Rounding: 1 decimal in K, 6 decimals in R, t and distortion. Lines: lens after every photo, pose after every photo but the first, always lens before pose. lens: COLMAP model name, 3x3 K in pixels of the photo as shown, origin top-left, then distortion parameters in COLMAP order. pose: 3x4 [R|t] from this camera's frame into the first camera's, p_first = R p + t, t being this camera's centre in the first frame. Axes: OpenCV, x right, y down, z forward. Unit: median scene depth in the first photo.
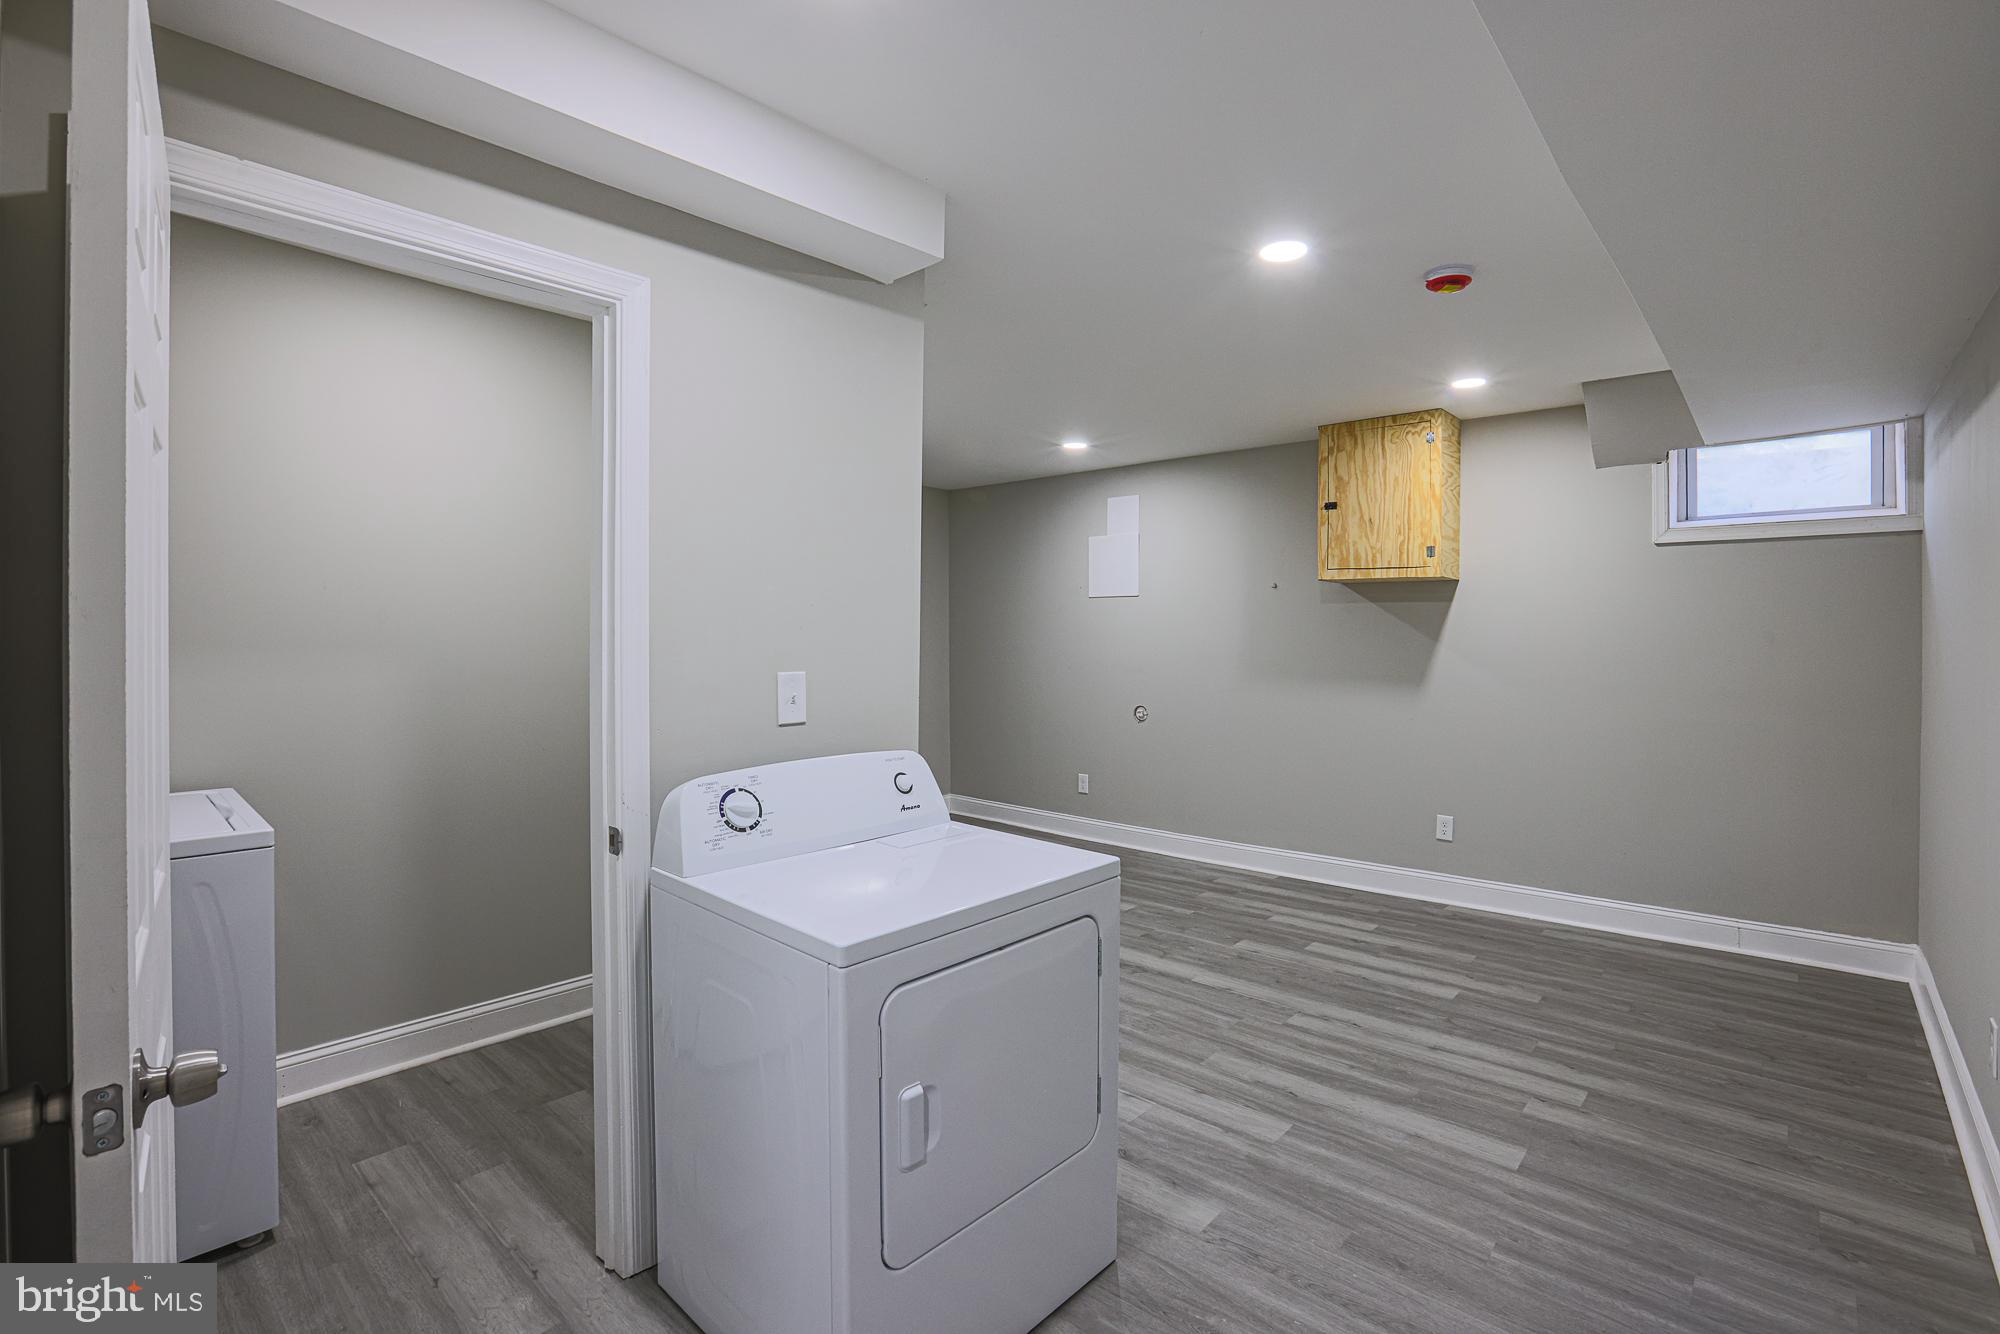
lens RADIAL K [[934.1, 0, 1034.0], [0, 934.1, 655.8], [0, 0, 1]] dist [-0.021553, 0.008225]
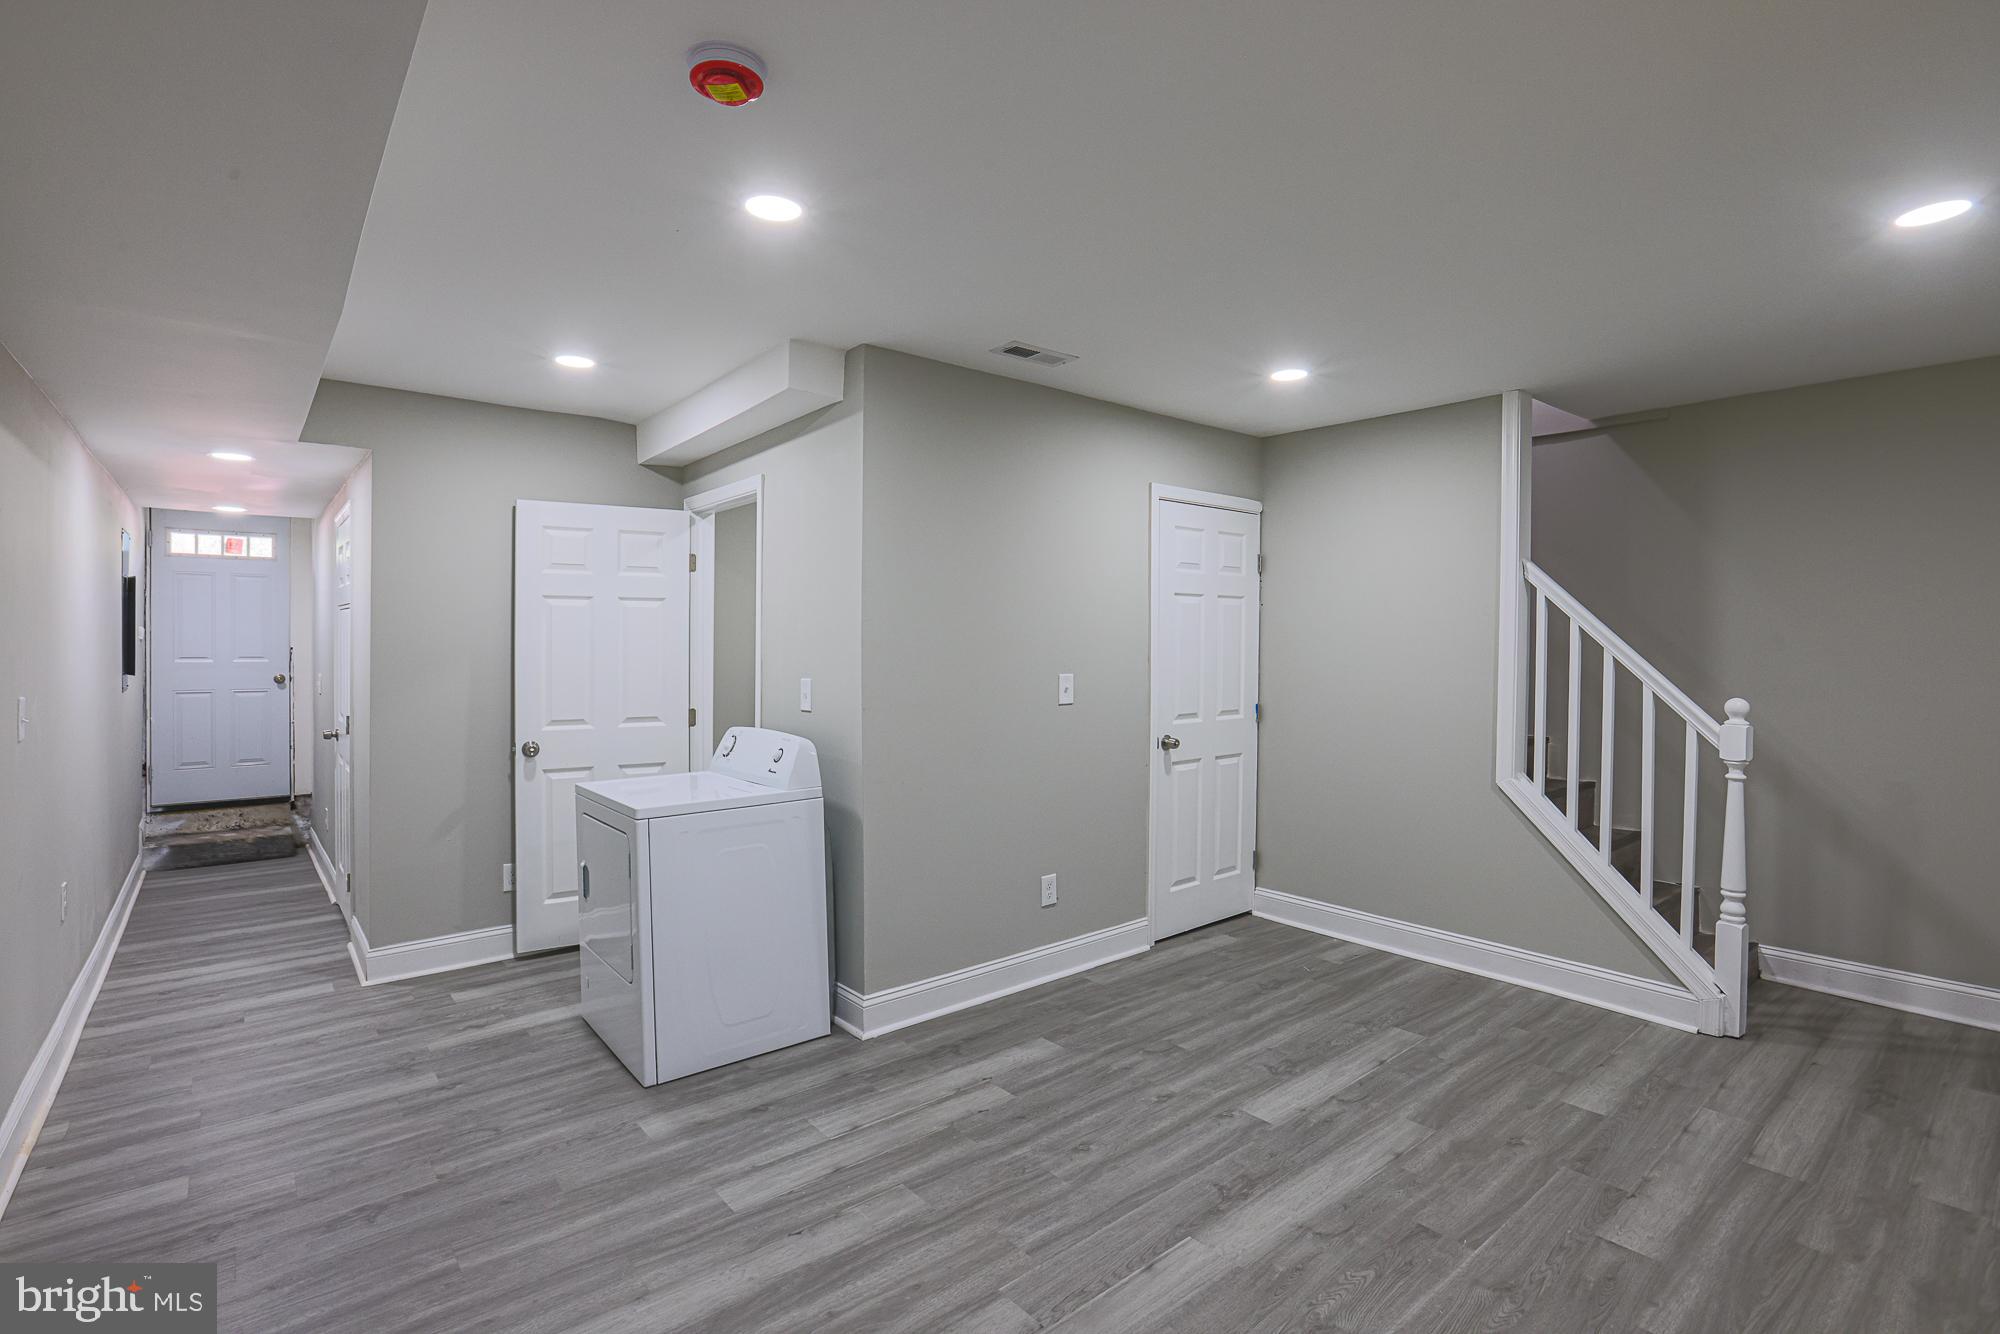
lens RADIAL K [[923.1, 0, 995.1], [0, 923.1, 665.9], [0, 0, 1]] dist [-0.056485, 0.020755]
pose [[-0.172223, 0.016911, -0.984913, 1.129625], [-0.022944, 0.999513, 0.021173, -0.040270], [0.984791, 0.026244, -0.171751, 1.449215]]
